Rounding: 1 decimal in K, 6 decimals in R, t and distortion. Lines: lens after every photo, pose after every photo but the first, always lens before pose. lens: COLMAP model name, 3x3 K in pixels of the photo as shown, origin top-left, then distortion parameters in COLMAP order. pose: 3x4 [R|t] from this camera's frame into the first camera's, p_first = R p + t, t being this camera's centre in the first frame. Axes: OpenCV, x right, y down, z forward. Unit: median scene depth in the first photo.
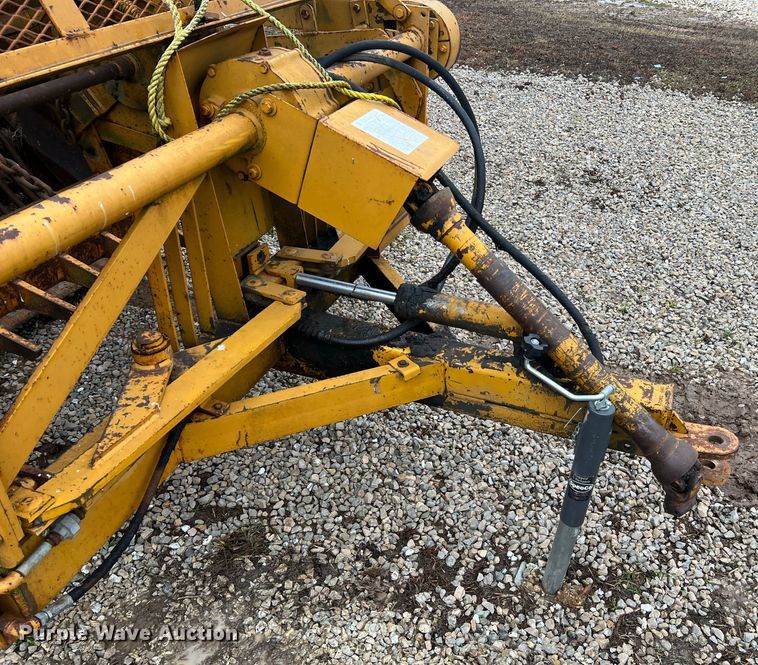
lens RADIAL K [[699.0, 0, 463.2], [0, 699.0, 339.1], [0, 0, 1]] dist [0.027104, 0.000000]
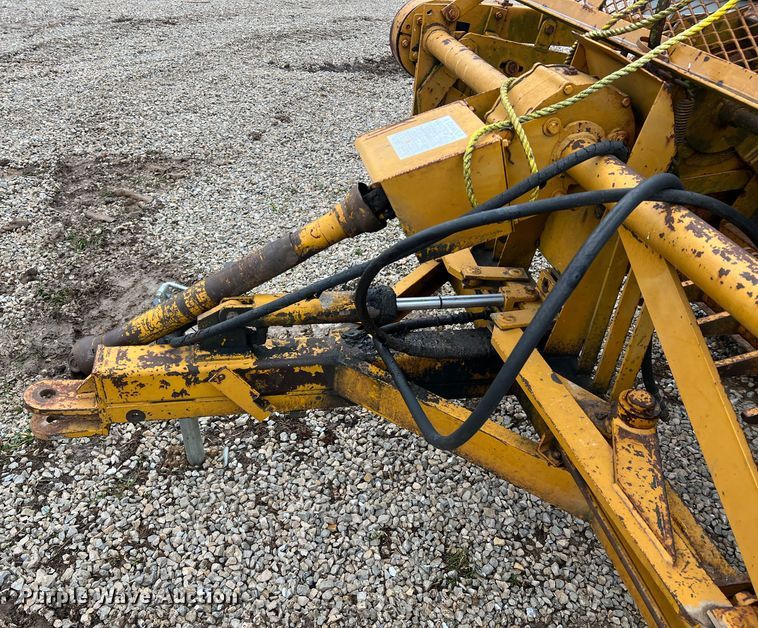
lens RADIAL K [[654.9, 0, 351.2], [0, 654.9, 312.5], [0, 0, 1]] dist [0.039081, -0.039918]
pose [[-0.873799, 0.181102, -0.451306, 0.351830], [-0.355041, 0.396587, 0.846560, -0.758555], [0.332296, 0.899956, -0.282238, 1.187240]]
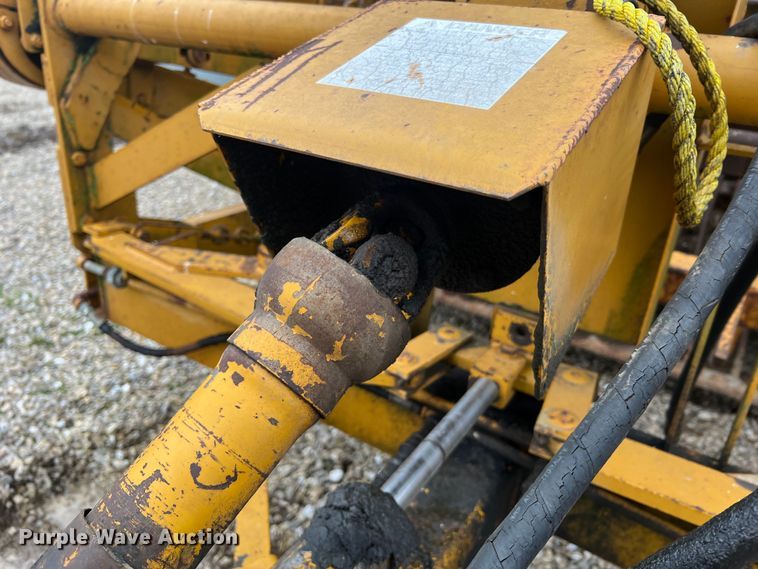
lens RADIAL K [[572.6, 0, 385.2], [0, 572.6, 285.8], [0, 0, 1]] dist [0.038988, -0.051432]
pose [[-0.244368, 0.332339, -0.910953, 0.140042], [-0.616399, 0.671967, 0.410503, -0.262240], [0.748556, 0.661824, 0.040646, 0.867607]]
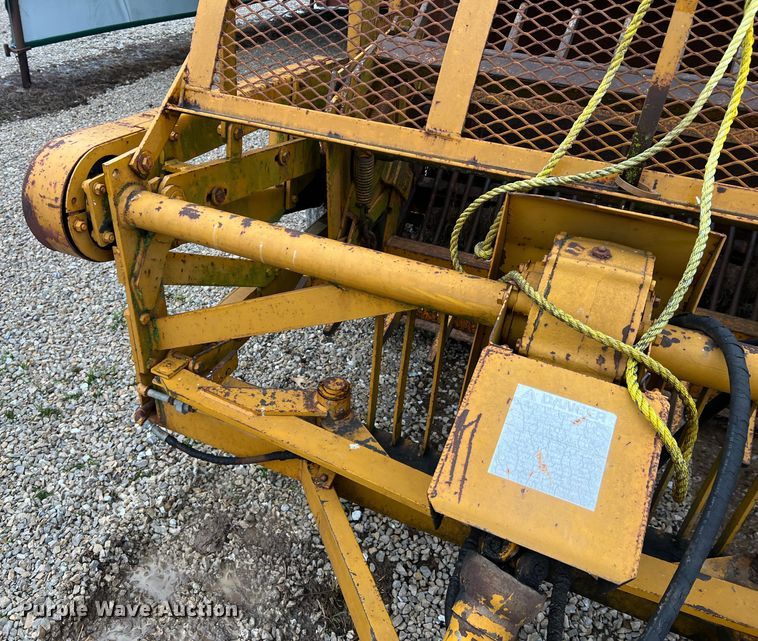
lens RADIAL K [[643.4, 0, 339.8], [0, 643.4, 320.1], [0, 0, 1]] dist [0.020056, -0.001479]
pose [[-0.129828, 0.521303, -0.843438, 0.253210], [-0.595232, 0.639335, 0.486776, -0.426320], [0.792997, 0.565238, 0.227293, 0.573012]]
